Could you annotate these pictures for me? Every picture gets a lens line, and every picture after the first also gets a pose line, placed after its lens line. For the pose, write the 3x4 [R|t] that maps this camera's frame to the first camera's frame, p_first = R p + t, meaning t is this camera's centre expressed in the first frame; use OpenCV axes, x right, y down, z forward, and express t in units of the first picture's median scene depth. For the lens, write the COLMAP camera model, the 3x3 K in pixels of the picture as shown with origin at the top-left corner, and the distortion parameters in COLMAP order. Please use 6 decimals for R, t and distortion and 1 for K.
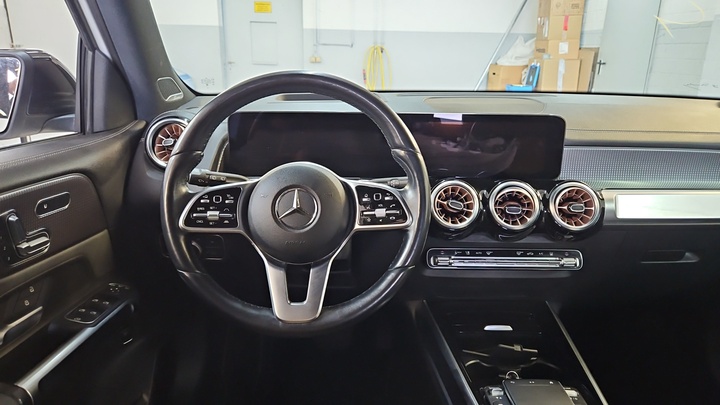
lens RADIAL K [[489.0, 0, 356.7], [0, 489.0, 203.0], [0, 0, 1]] dist [0.027787, -0.000736]
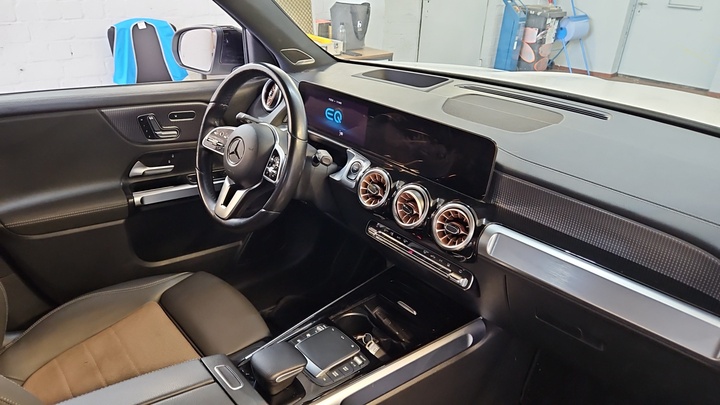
lens RADIAL K [[489.0, 0, 356.7], [0, 489.0, 203.0], [0, 0, 1]] dist [0.027787, -0.000736]
pose [[0.654834, 0.336561, -0.676697, 1.097968], [-0.244189, 0.941567, 0.231998, -0.255609], [0.715238, 0.013322, 0.698754, 0.145272]]
